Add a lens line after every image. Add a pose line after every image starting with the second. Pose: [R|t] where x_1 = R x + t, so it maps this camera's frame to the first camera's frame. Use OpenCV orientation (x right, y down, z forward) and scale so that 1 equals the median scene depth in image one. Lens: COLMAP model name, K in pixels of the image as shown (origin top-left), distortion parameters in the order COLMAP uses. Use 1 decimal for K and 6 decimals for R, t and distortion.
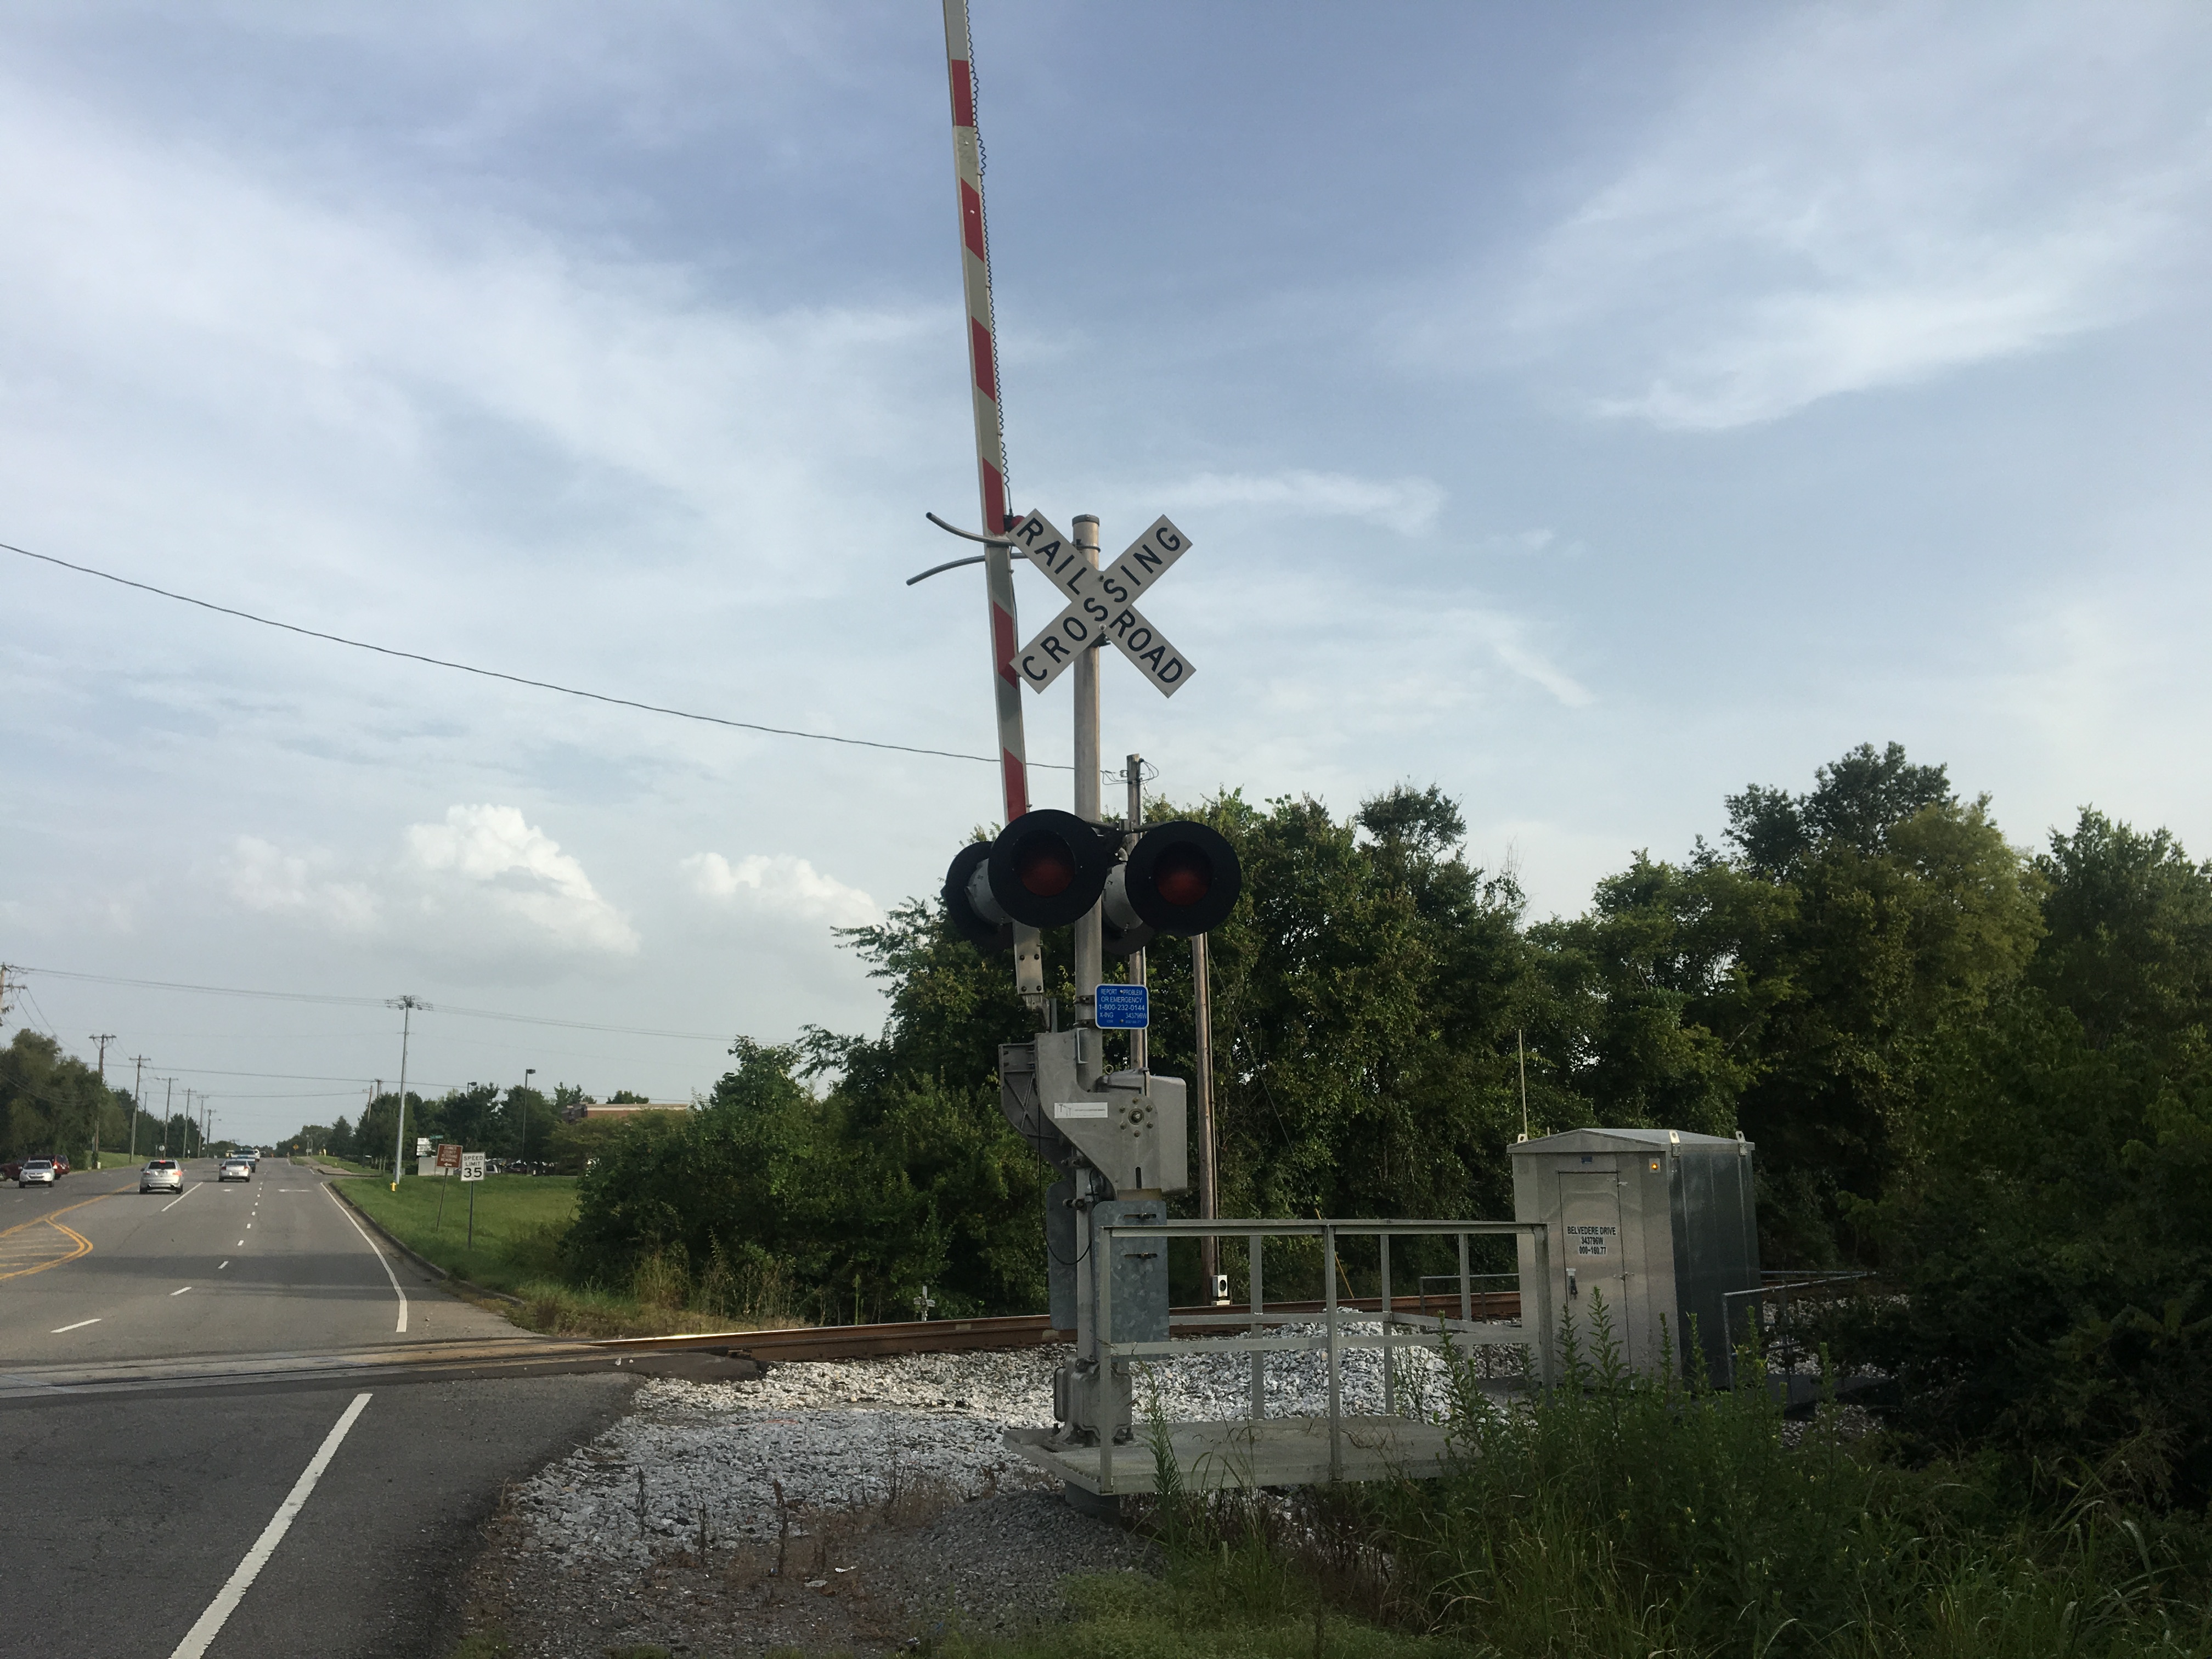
lens RADIAL K [[1940.6, 0, 1102.3], [0, 1940.6, 770.3], [0, 0, 1]] dist [0.110937, -0.187798]
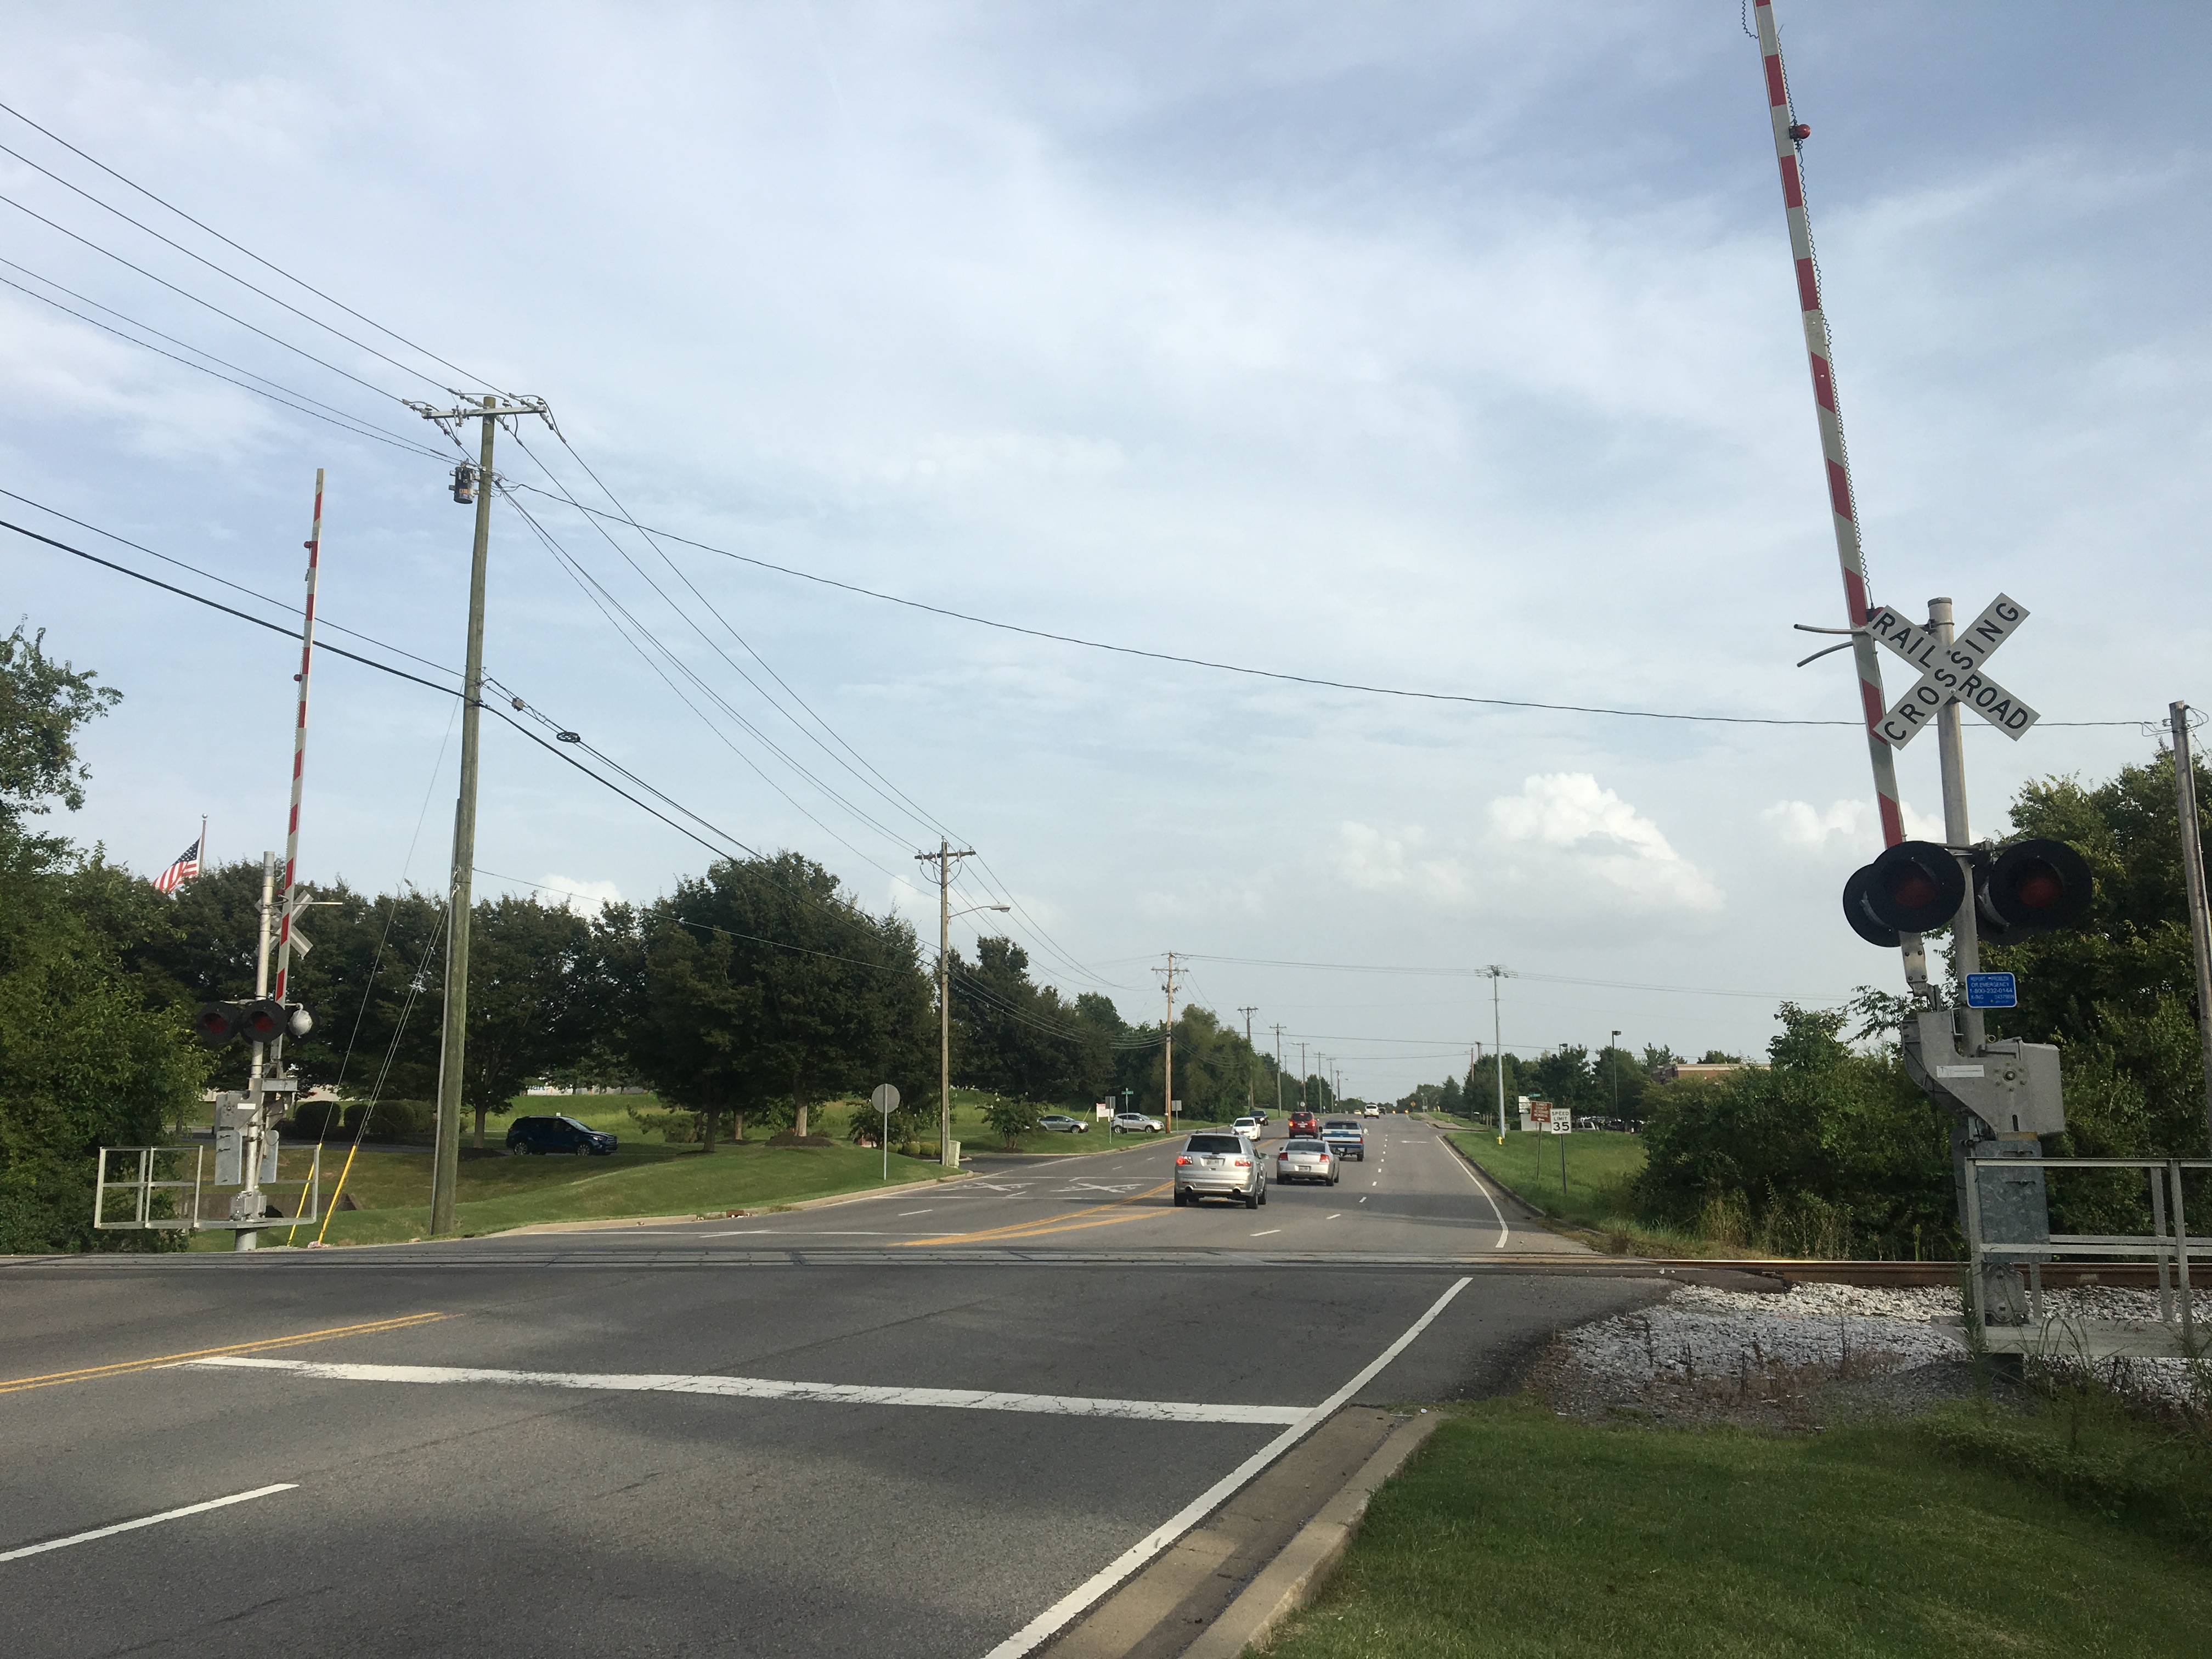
lens RADIAL K [[1873.3, 0, 1106.0], [0, 1873.3, 829.5], [0, 0, 1]] dist [-0.003646, -0.009877]
pose [[0.856432, -0.074256, -0.510891, 0.101001], [0.096535, 0.995181, 0.017181, -0.041014], [0.507153, -0.064033, 0.859474, -0.231052]]
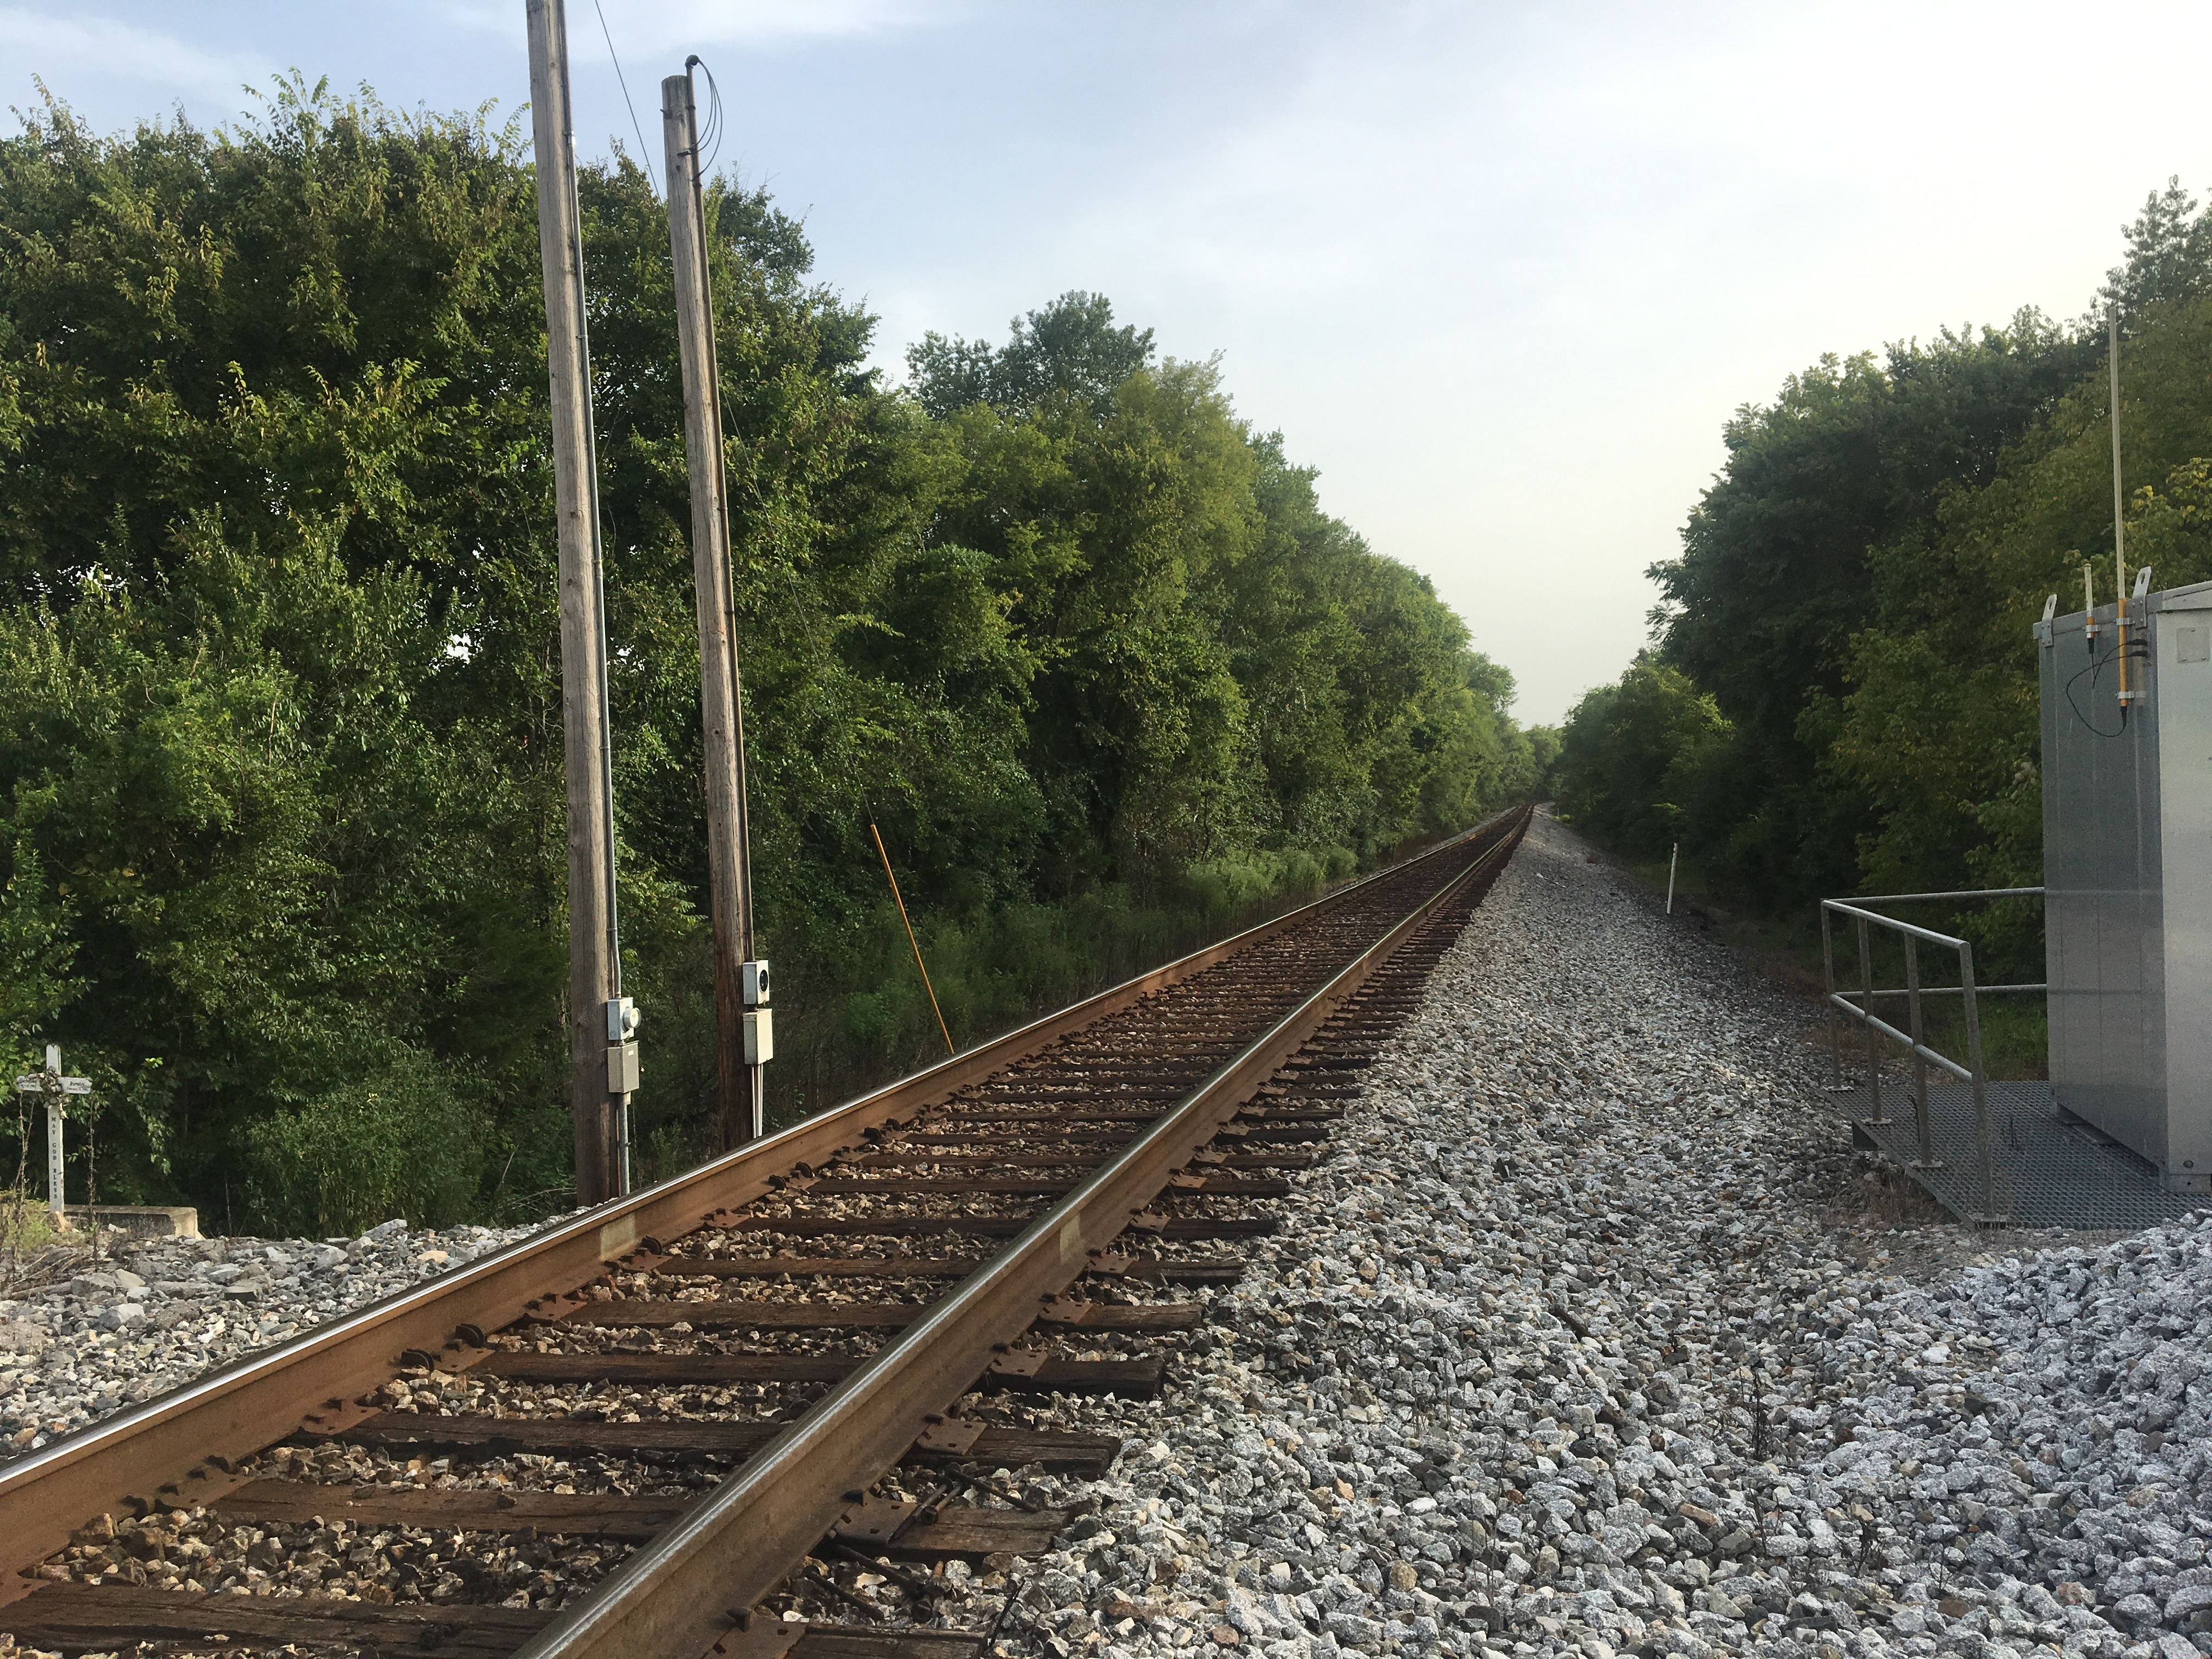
lens RADIAL K [[1873.3, 0, 1106.0], [0, 1873.3, 829.5], [0, 0, 1]] dist [-0.003646, -0.009877]
pose [[0.829925, -0.039564, 0.556470, -0.070707], [-0.074797, 0.980585, 0.181271, 0.077896], [-0.552838, -0.192064, 0.810852, 0.333285]]
